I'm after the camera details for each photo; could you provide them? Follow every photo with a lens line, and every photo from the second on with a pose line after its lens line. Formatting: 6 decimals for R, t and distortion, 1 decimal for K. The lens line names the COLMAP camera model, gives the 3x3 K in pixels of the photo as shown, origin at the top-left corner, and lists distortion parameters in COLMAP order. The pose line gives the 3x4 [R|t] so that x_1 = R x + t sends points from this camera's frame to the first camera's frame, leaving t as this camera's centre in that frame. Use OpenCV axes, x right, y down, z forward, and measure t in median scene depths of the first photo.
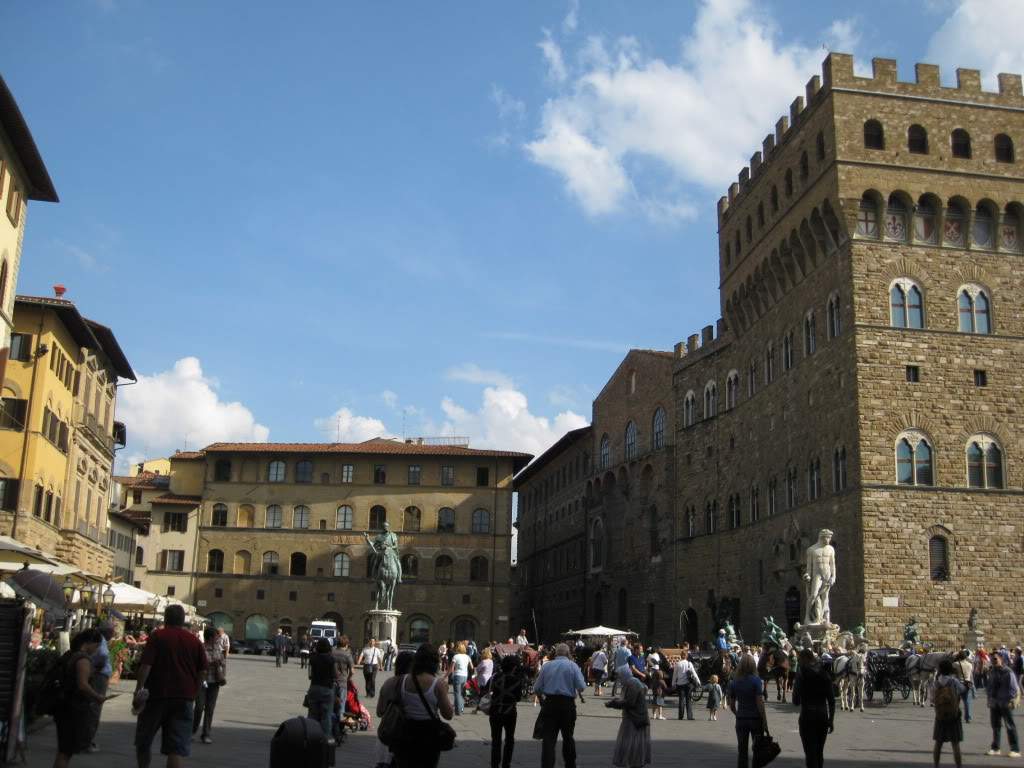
lens RADIAL K [[1163.7, 0, 512.0], [0, 1163.7, 384.0], [0, 0, 1]] dist [-0.160192, 0.083723]
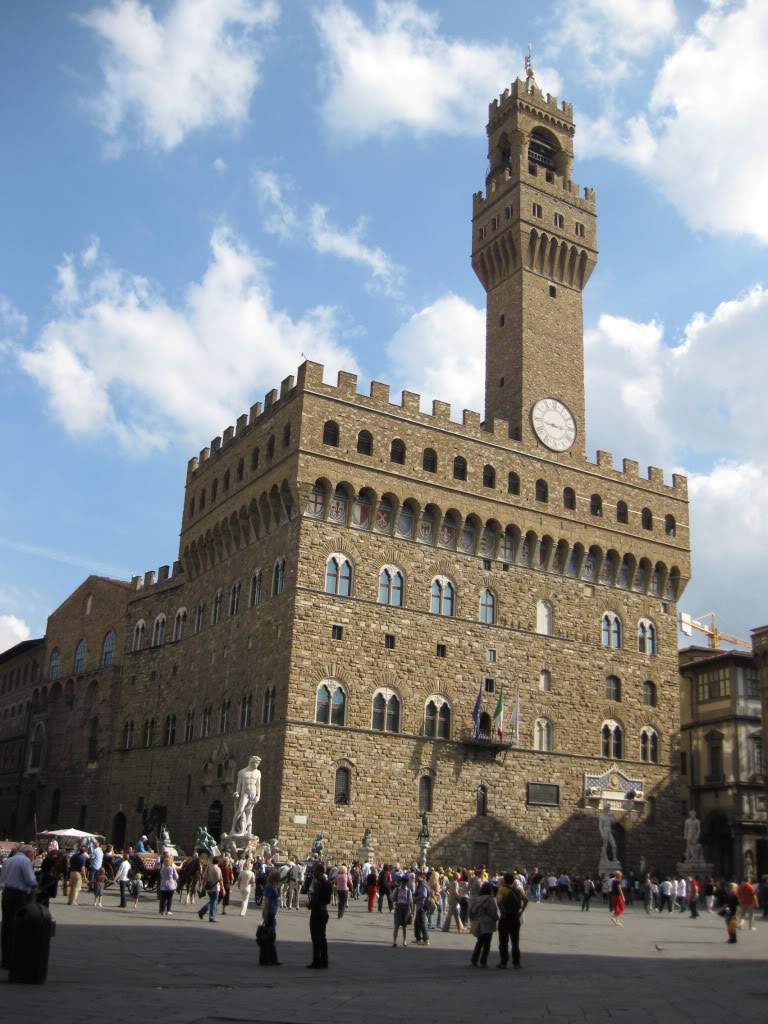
lens RADIAL K [[1101.4, 0, 384.0], [0, 1101.4, 512.0], [0, 0, 1]] dist [-0.175031, 0.027950]
pose [[0.911458, 0.140063, 0.386817, -0.073824], [-0.111061, 0.989121, -0.096459, -0.028335], [-0.396119, 0.044958, 0.917098, -0.097608]]
